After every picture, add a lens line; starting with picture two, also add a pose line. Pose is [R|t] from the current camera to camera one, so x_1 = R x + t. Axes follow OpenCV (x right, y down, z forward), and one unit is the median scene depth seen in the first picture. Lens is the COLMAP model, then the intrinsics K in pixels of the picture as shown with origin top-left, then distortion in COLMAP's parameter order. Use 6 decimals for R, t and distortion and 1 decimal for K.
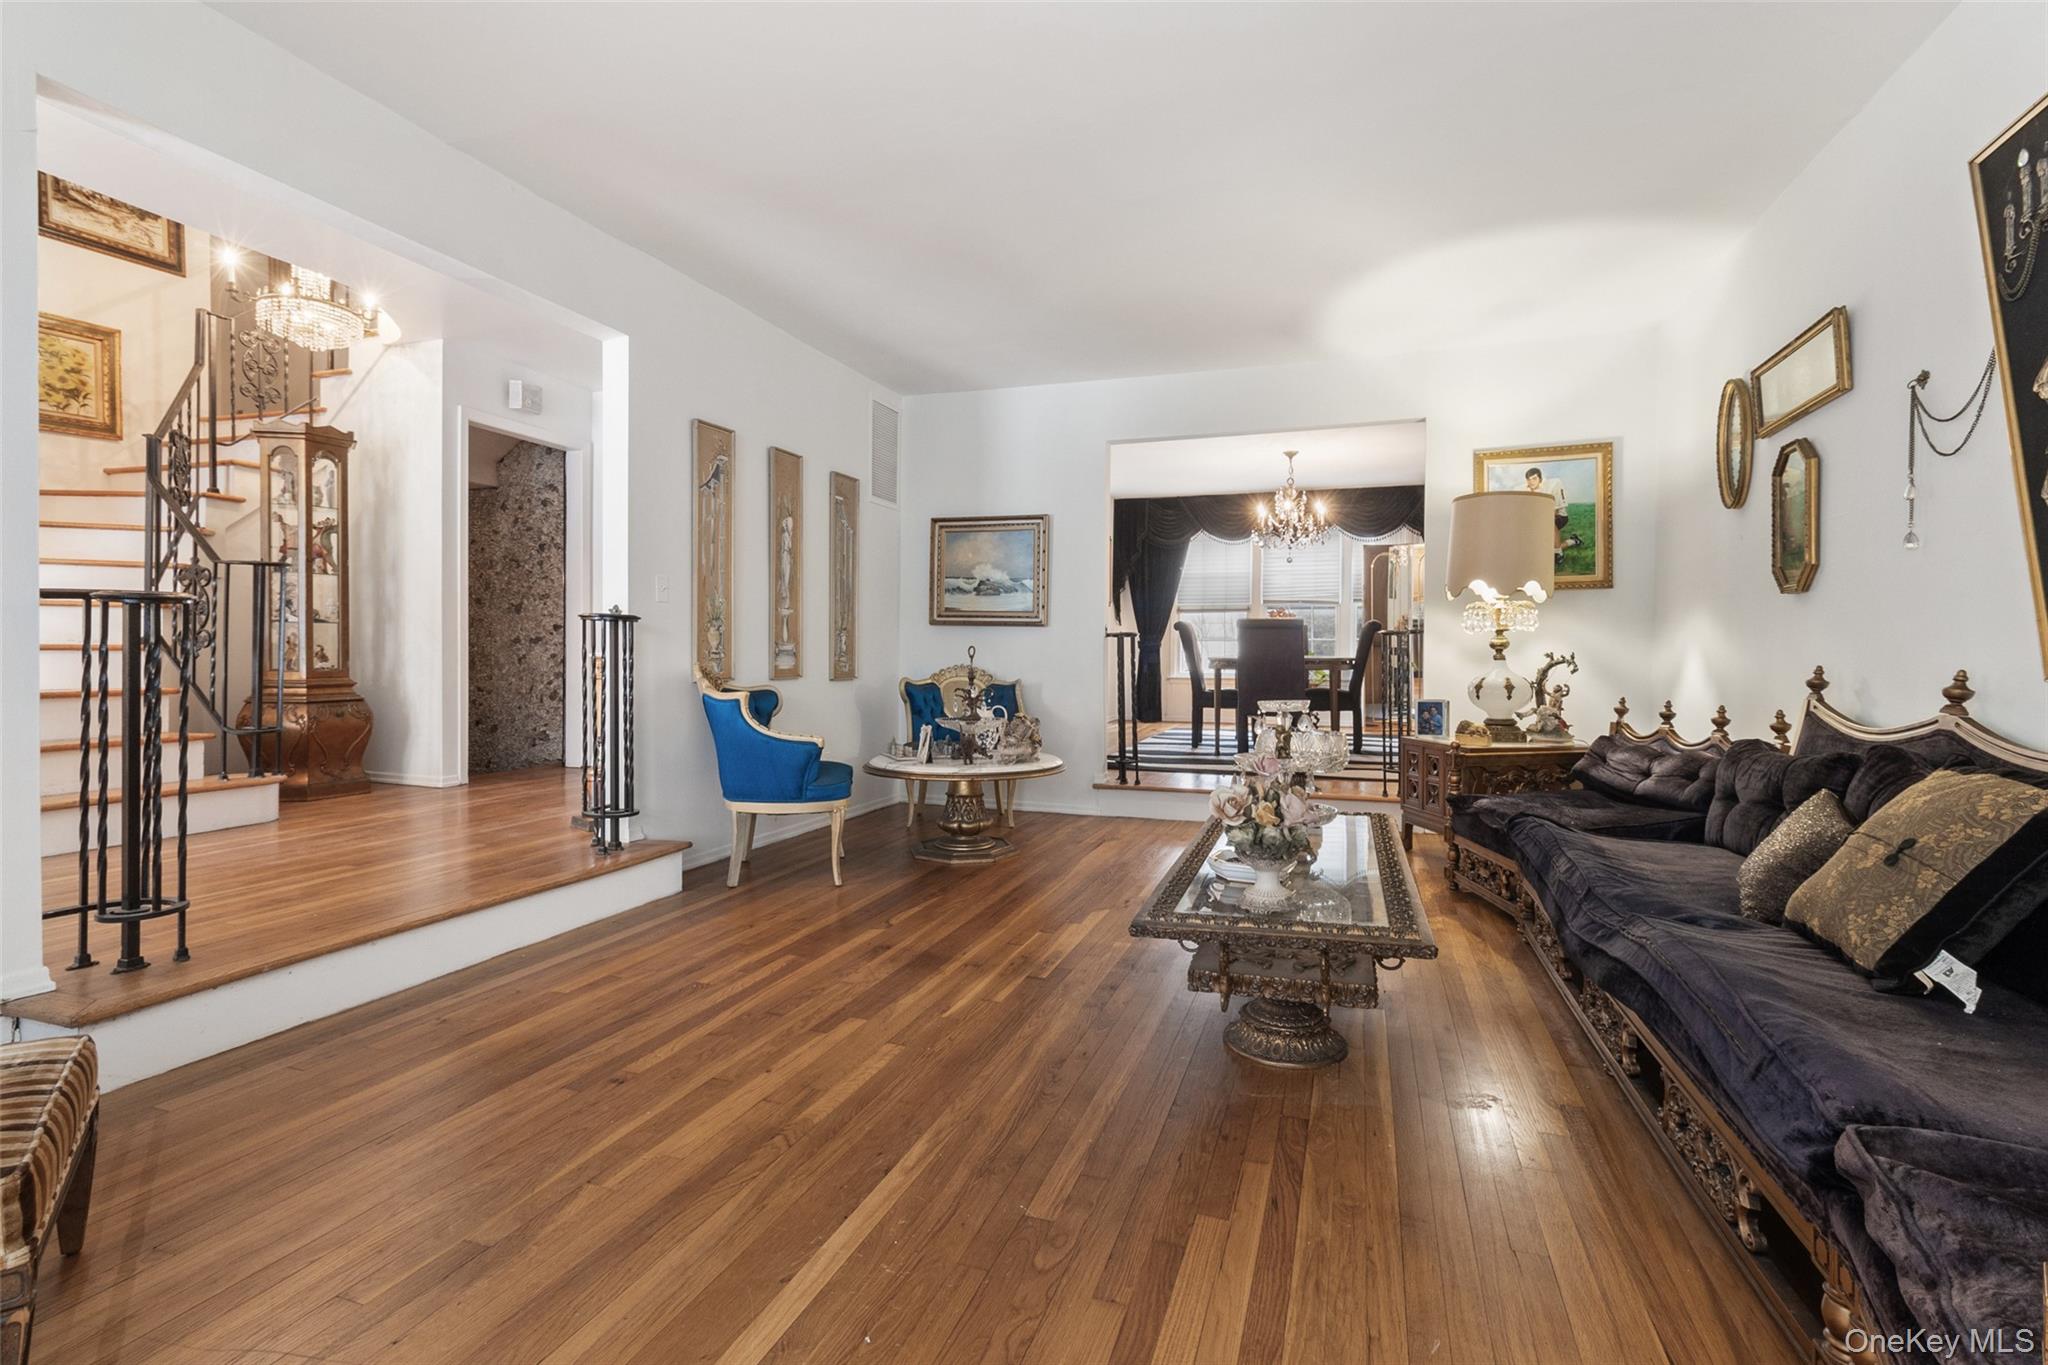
lens RADIAL K [[948.4, 0, 1036.9], [0, 948.4, 645.2], [0, 0, 1]] dist [0.003670, 0.000345]
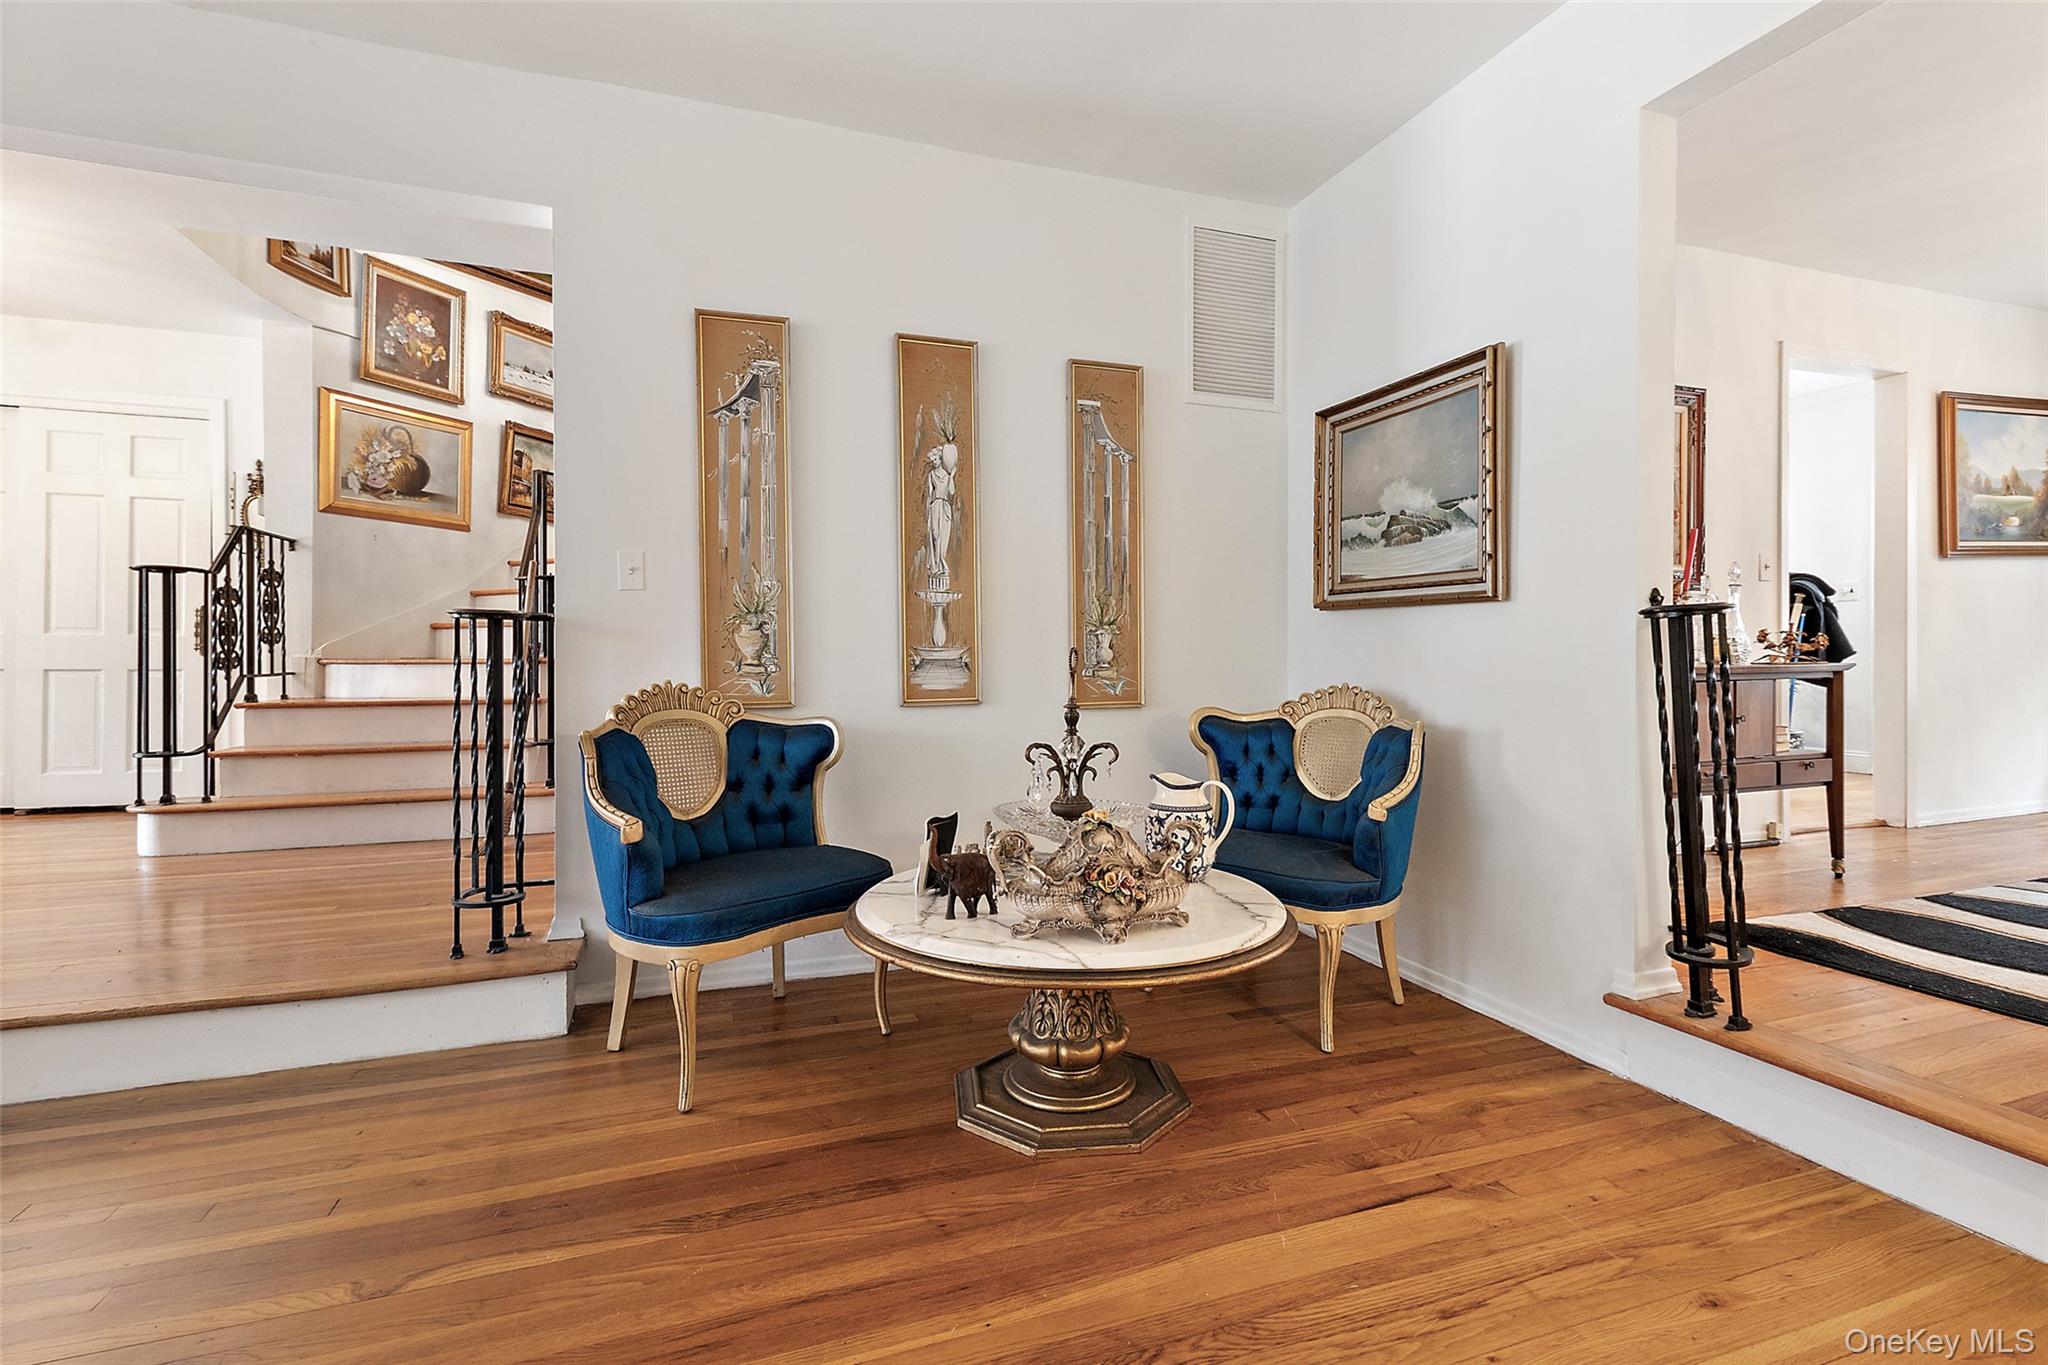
lens RADIAL K [[942.0, 0, 1036.6], [0, 942.0, 662.4], [0, 0, 1]] dist [0.011045, 0.000040]
pose [[0.621996, -0.004087, -0.783010, 0.258684], [0.010768, 0.999936, 0.003334, 0.005857], [0.782947, -0.010505, 0.622000, 0.669079]]
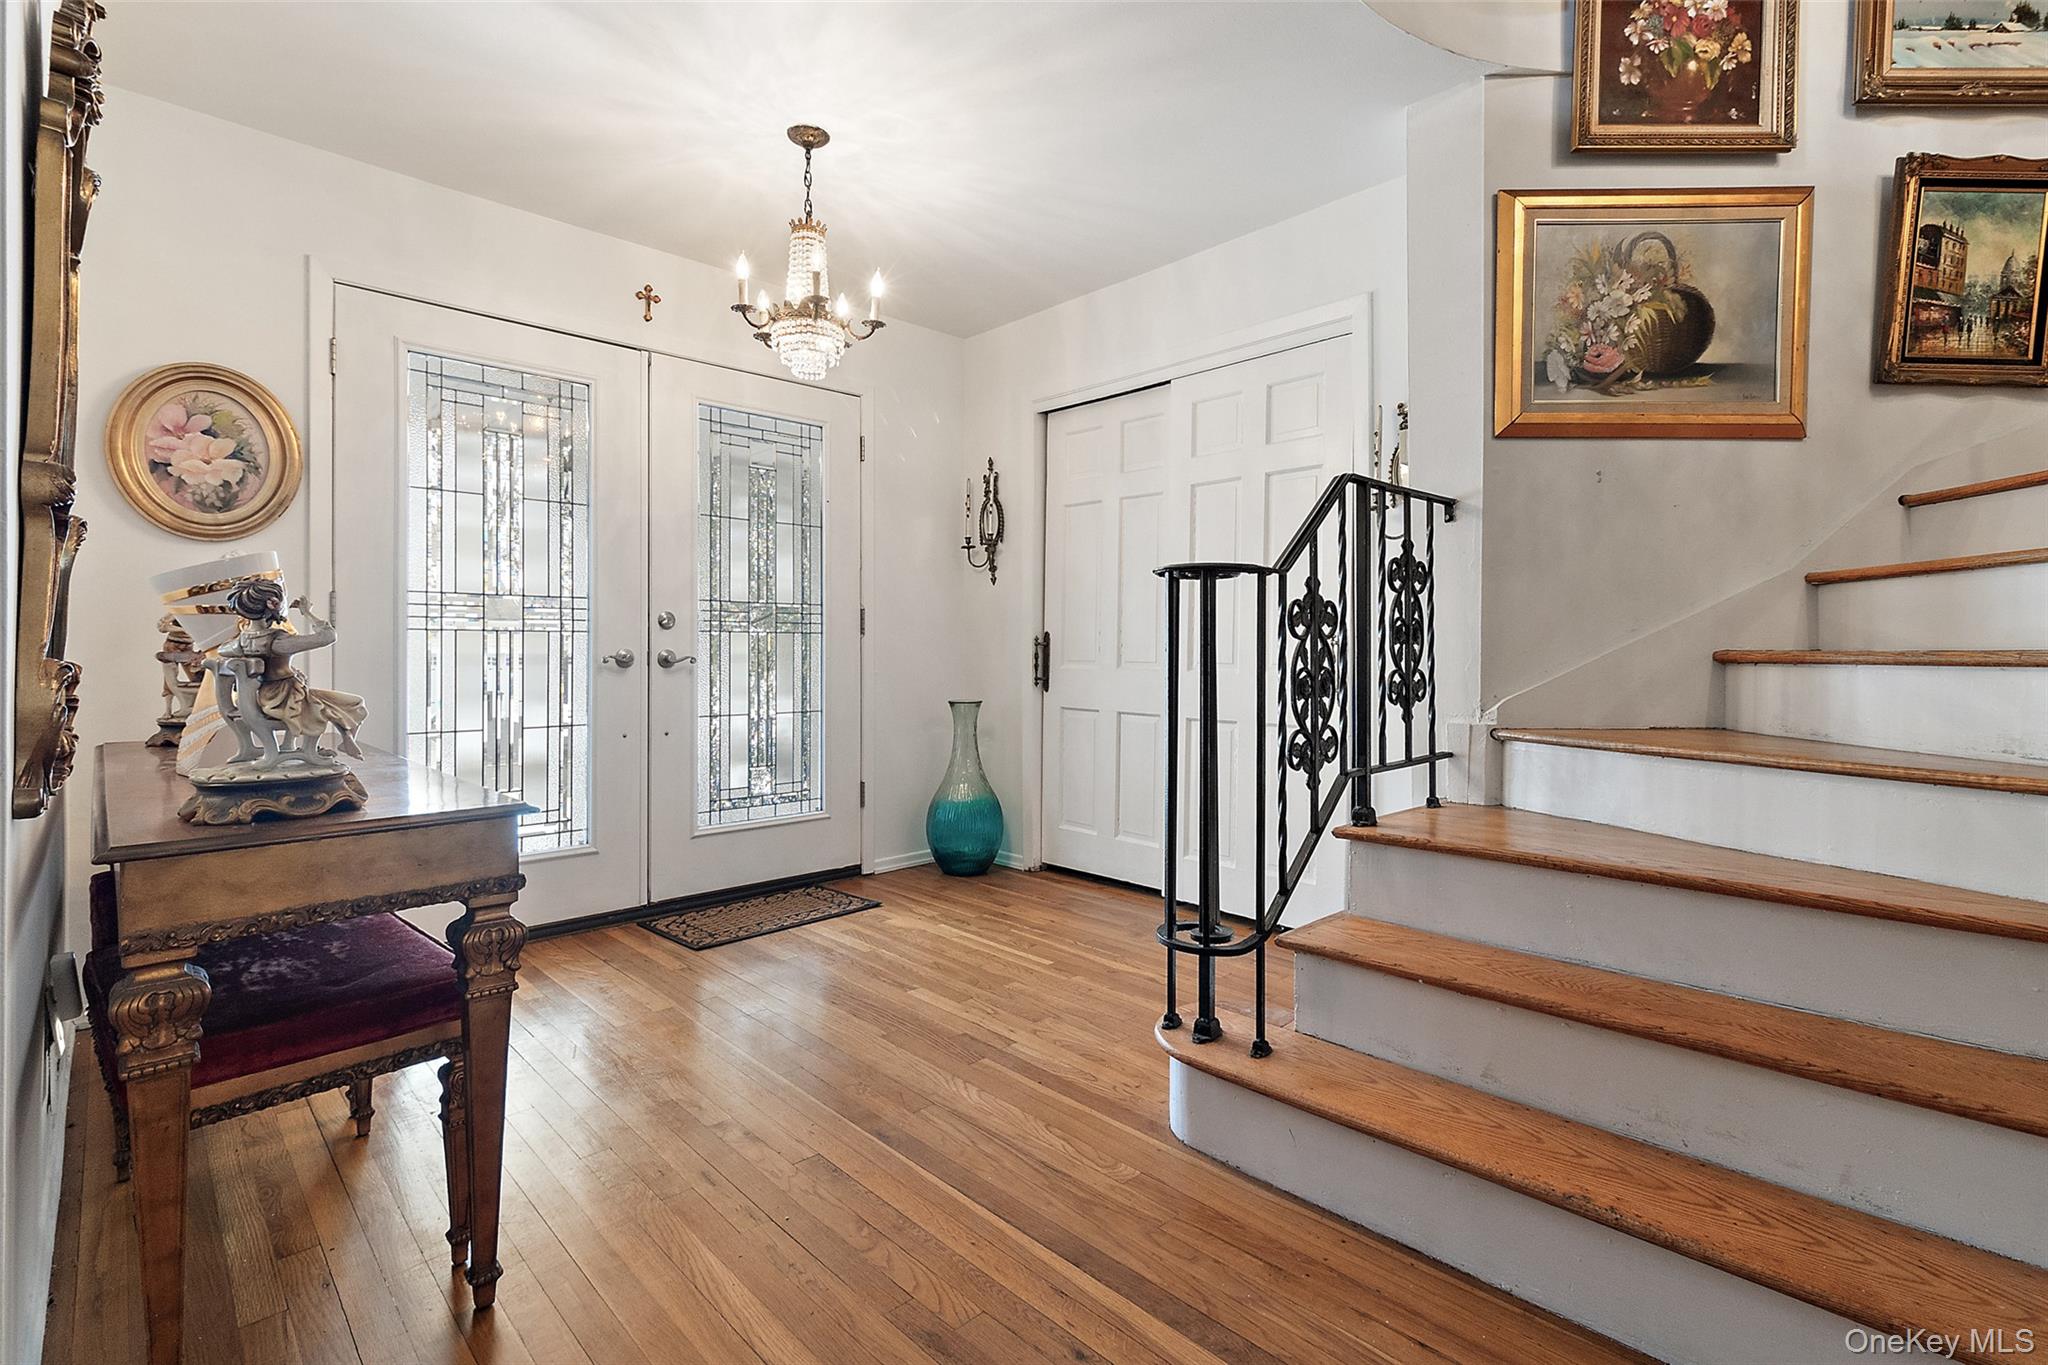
lens RADIAL K [[948.4, 0, 1036.9], [0, 948.4, 645.2], [0, 0, 1]] dist [0.003670, 0.000345]
pose [[-0.460131, -0.012999, -0.887756, -0.410620], [0.002376, 0.999871, -0.015873, -0.038257], [0.887848, -0.009413, -0.460041, 0.714216]]
